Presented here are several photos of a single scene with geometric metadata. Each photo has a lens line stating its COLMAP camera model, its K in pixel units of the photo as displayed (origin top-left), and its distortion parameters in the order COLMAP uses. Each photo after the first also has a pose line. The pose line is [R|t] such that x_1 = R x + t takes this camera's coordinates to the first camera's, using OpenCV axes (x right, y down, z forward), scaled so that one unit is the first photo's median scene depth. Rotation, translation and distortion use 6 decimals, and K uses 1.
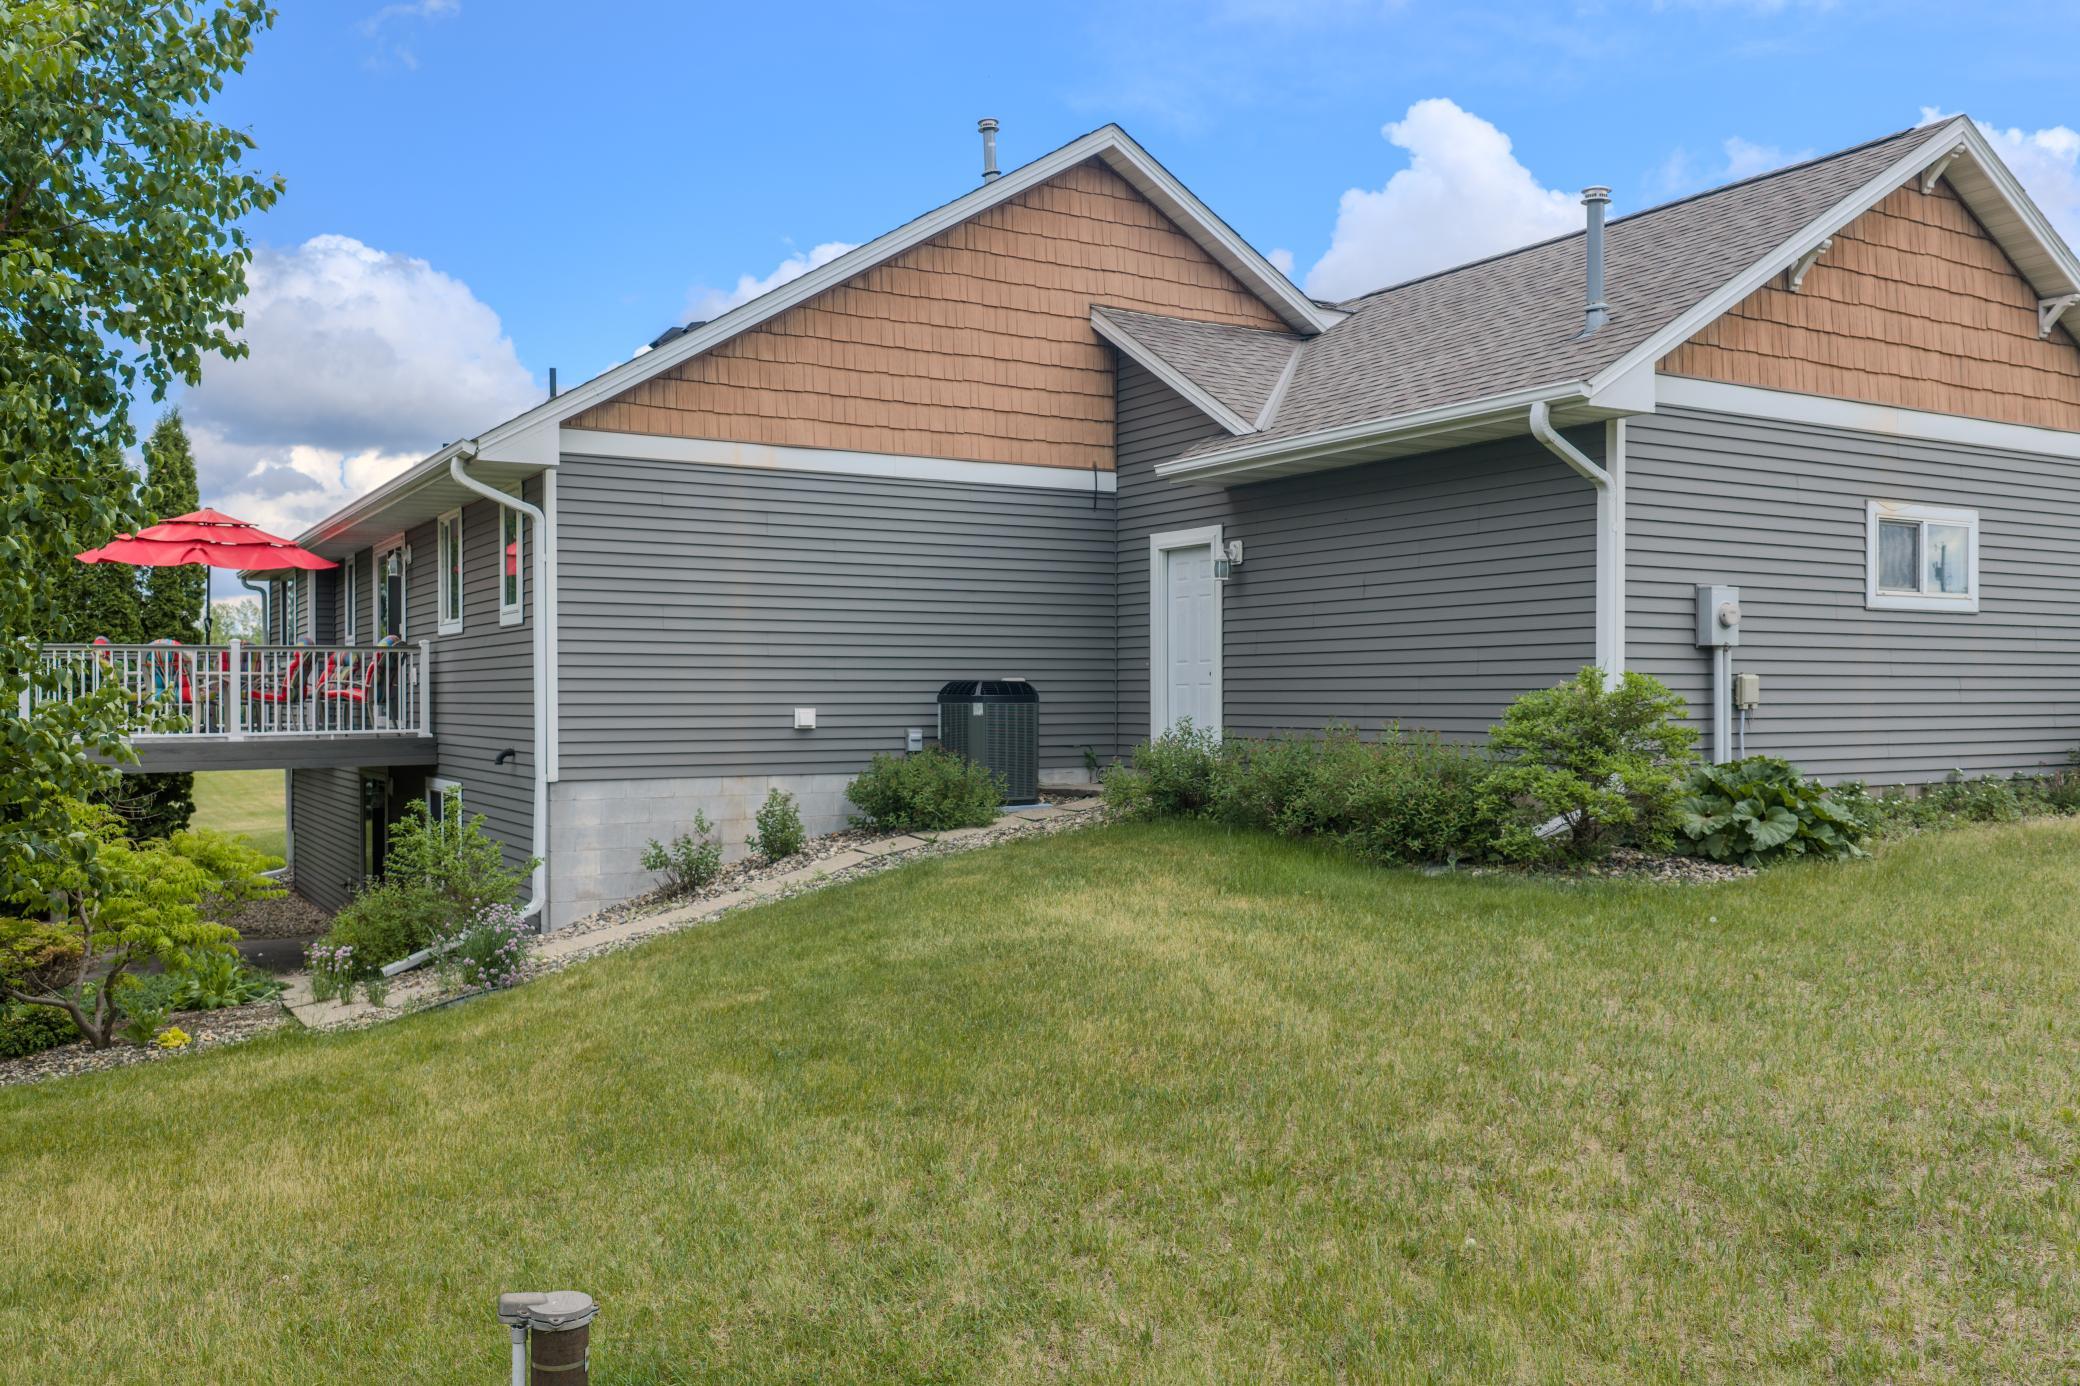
lens RADIAL K [[1745.3, 0, 1040.0], [0, 1745.3, 693.0], [0, 0, 1]] dist [0.007530, 0.013034]
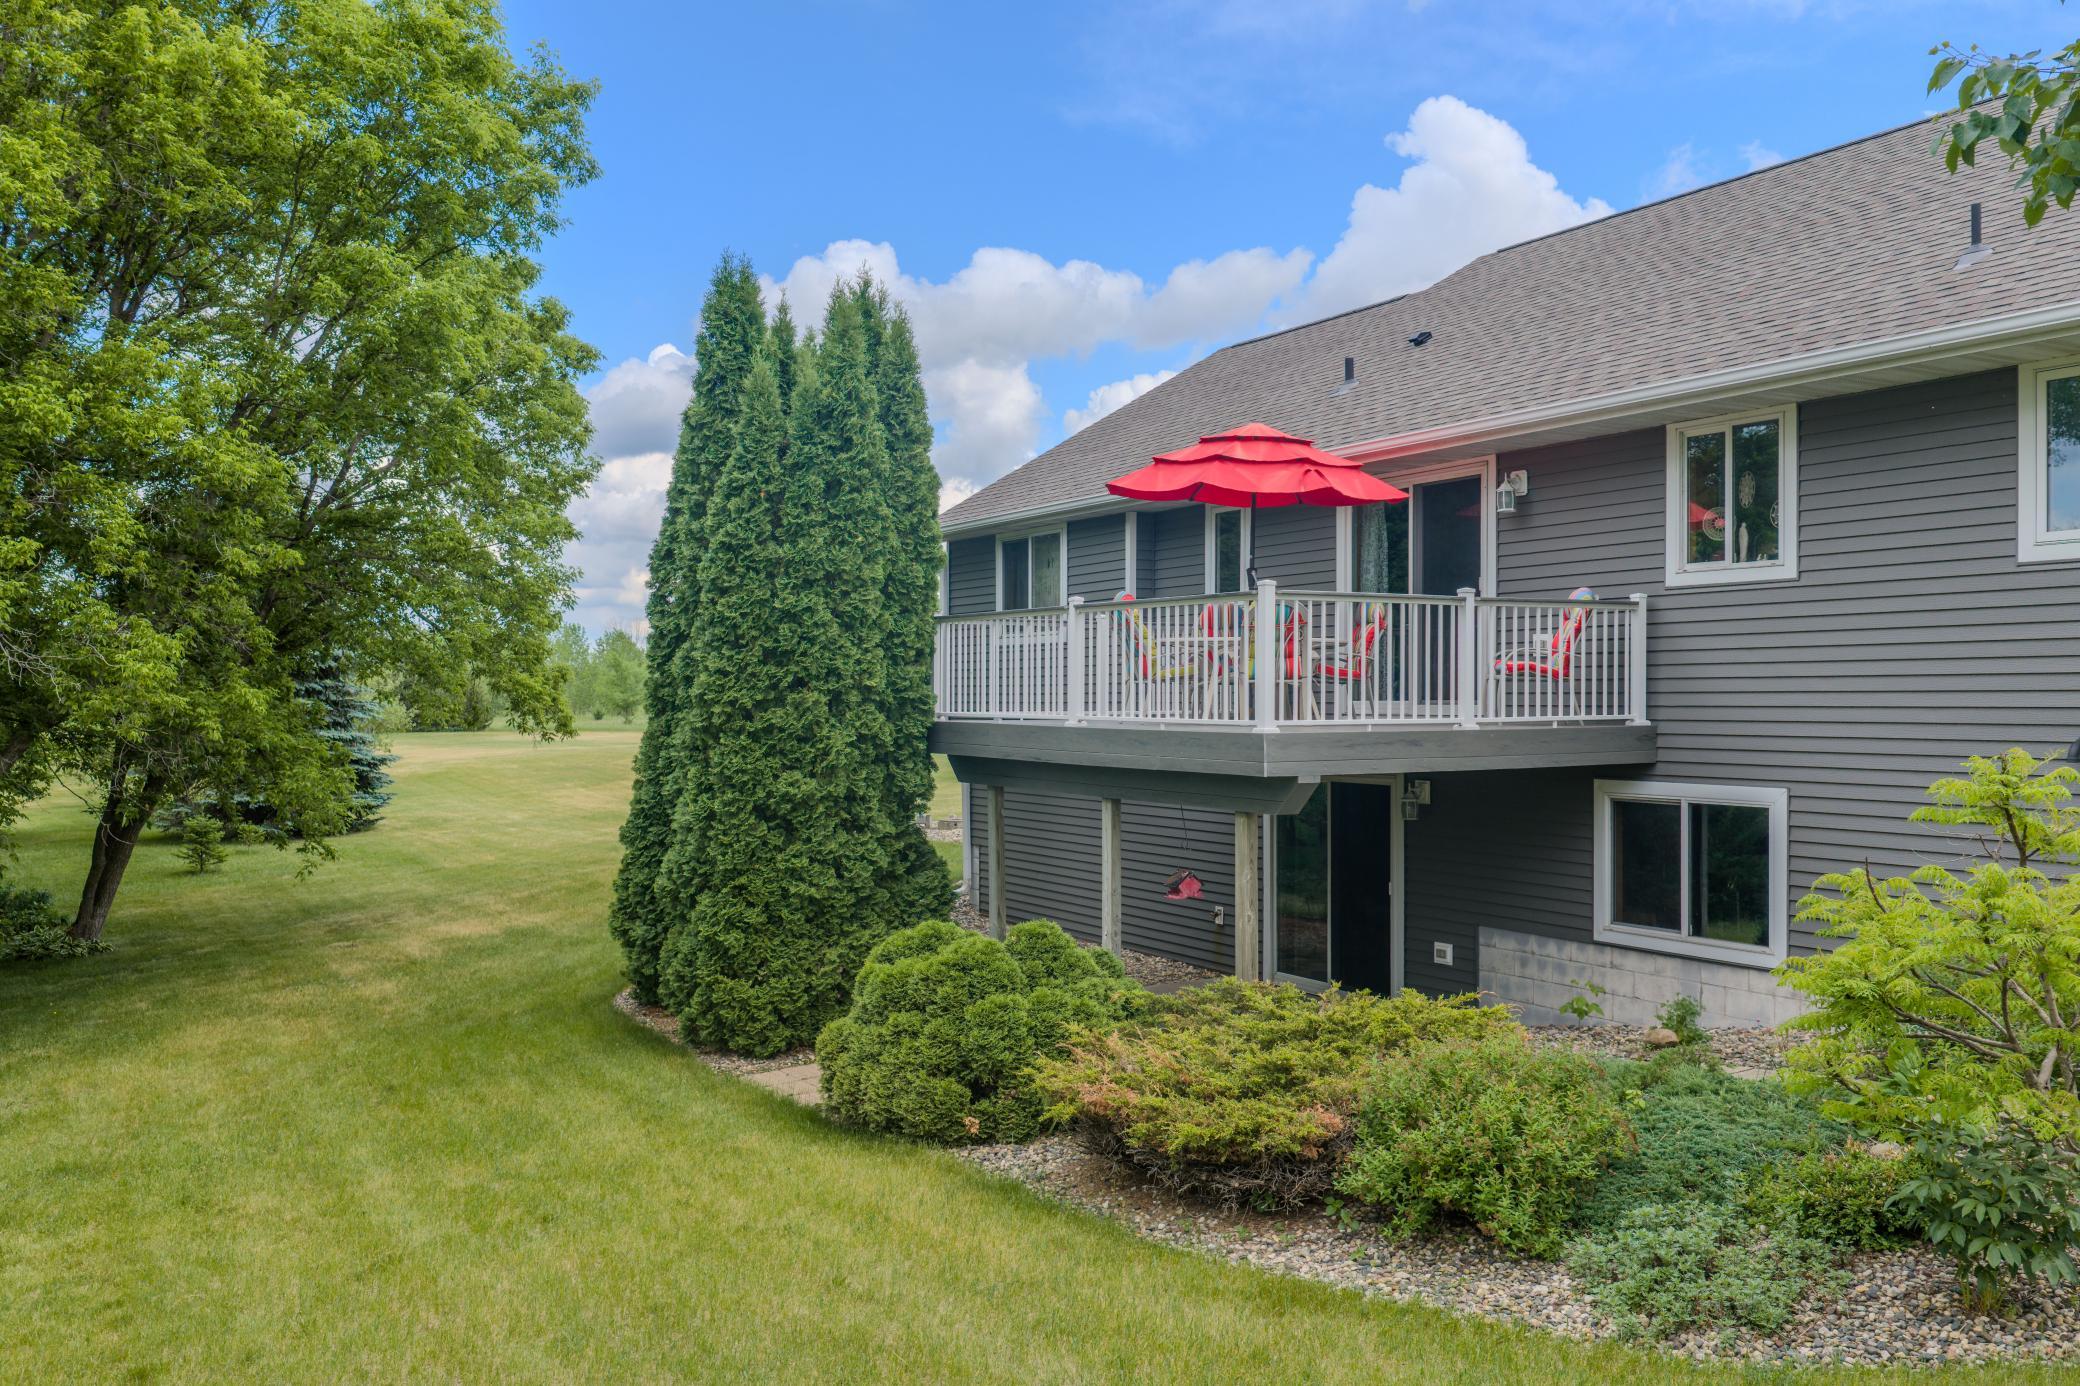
lens RADIAL K [[1745.3, 0, 1040.0], [0, 1745.3, 693.0], [0, 0, 1]] dist [0.007530, 0.013034]
pose [[0.999997, -0.000093, -0.002490, -0.604744], [0.000094, 1.000000, 0.000779, 0.011145], [0.002490, -0.000779, 0.999997, 0.267935]]
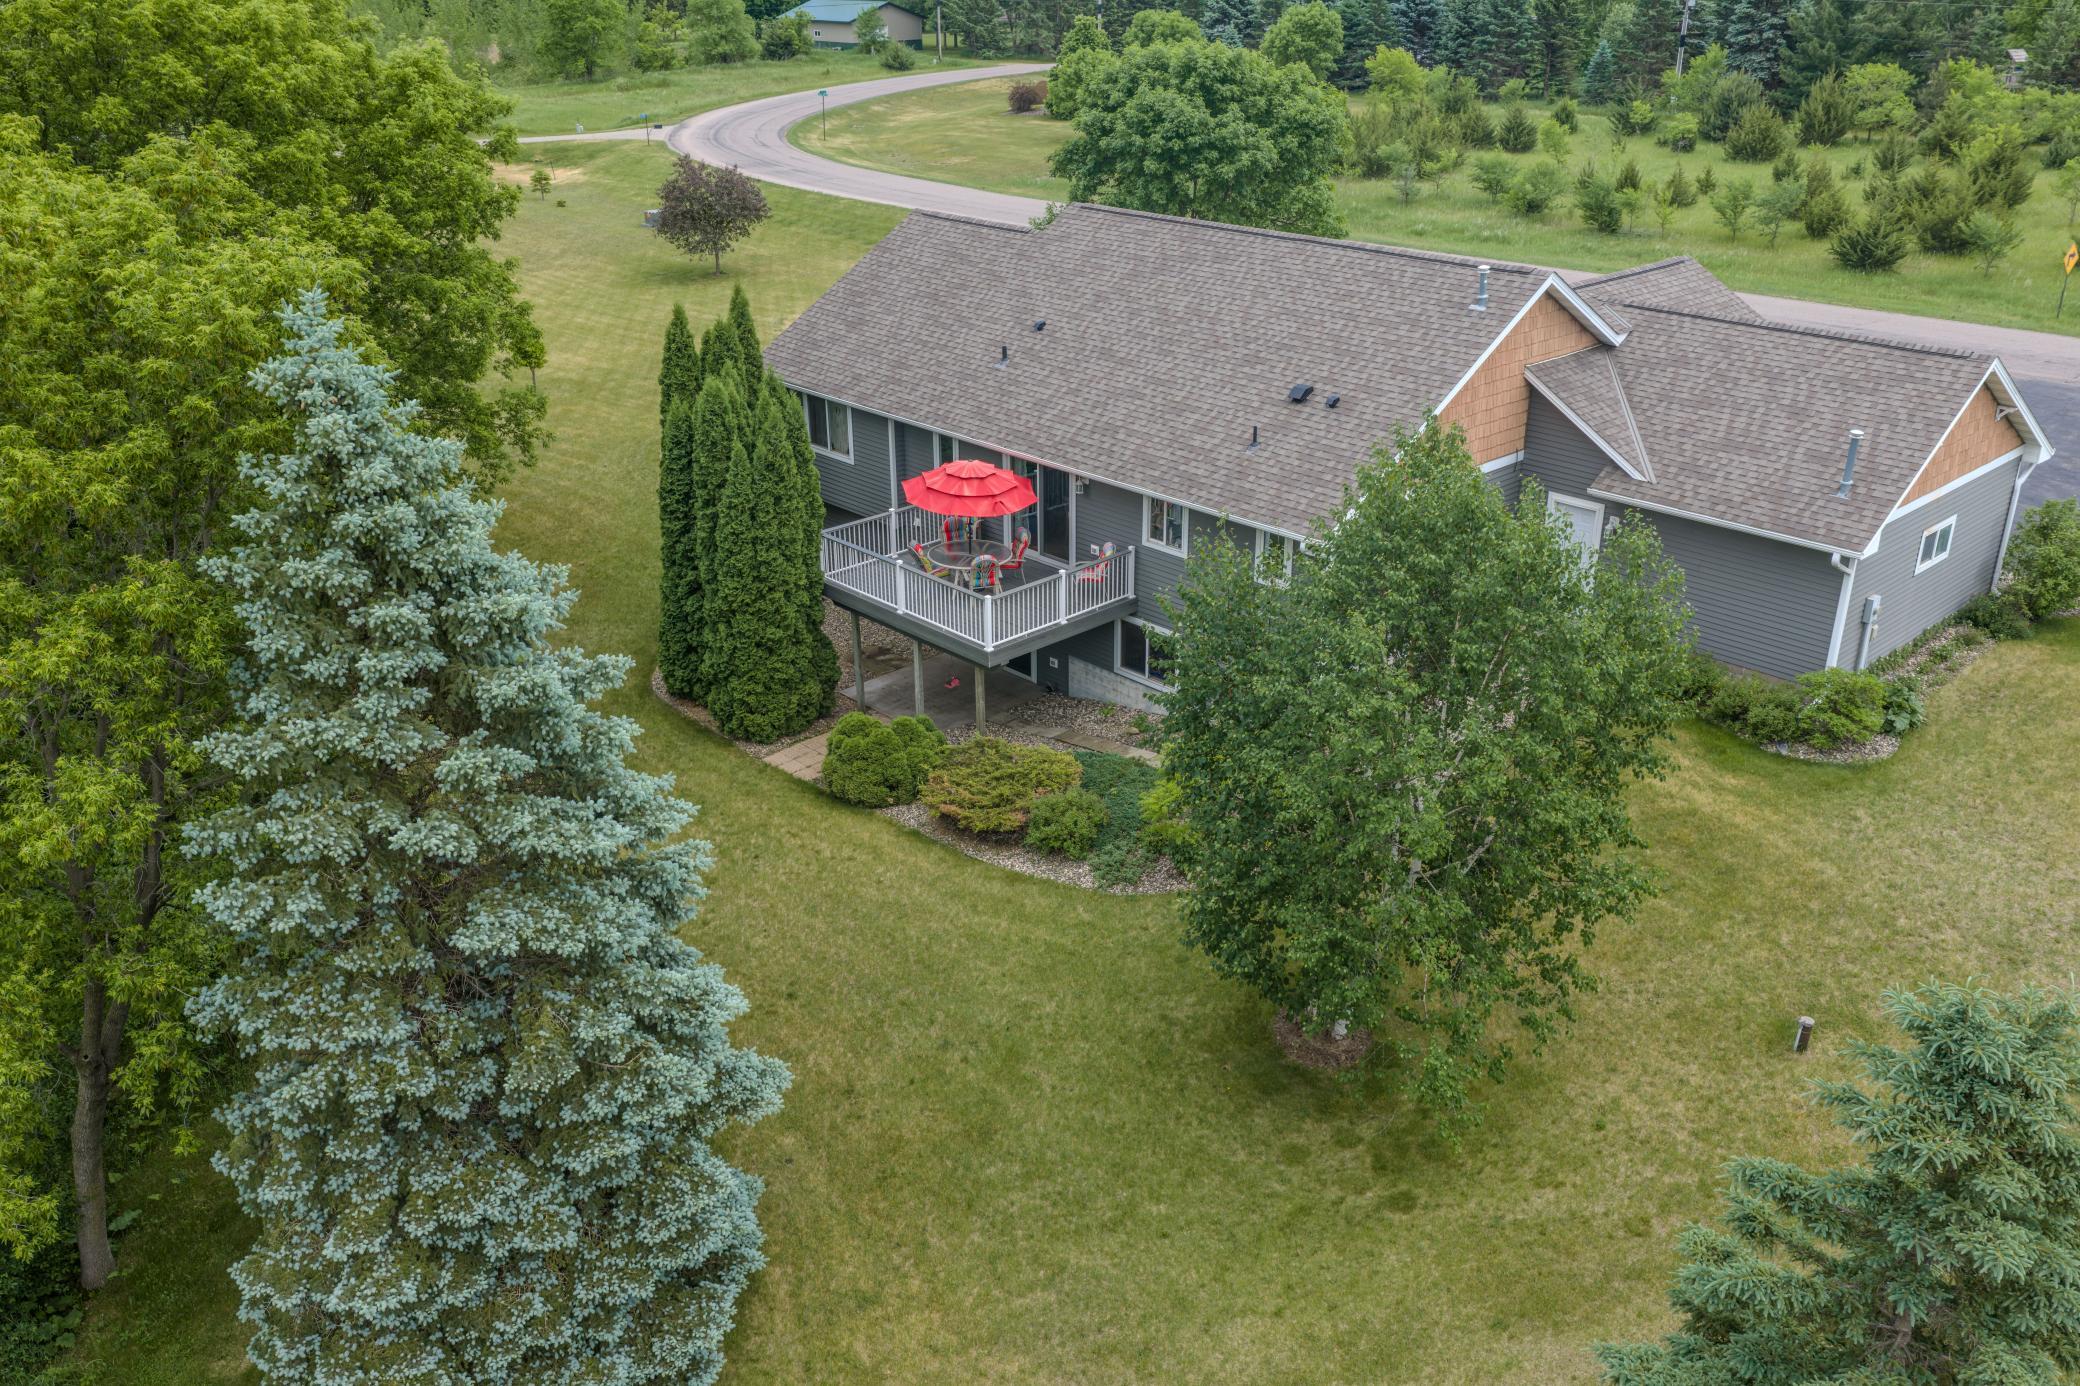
lens RADIAL K [[1745.3, 0, 1040.0], [0, 1745.3, 693.0], [0, 0, 1]] dist [0.007530, 0.013034]
pose [[0.976484, -0.100634, 0.190662, -0.801220], [0.015478, 0.914814, 0.403579, -0.616156], [-0.215034, -0.391138, 0.894858, -0.631361]]
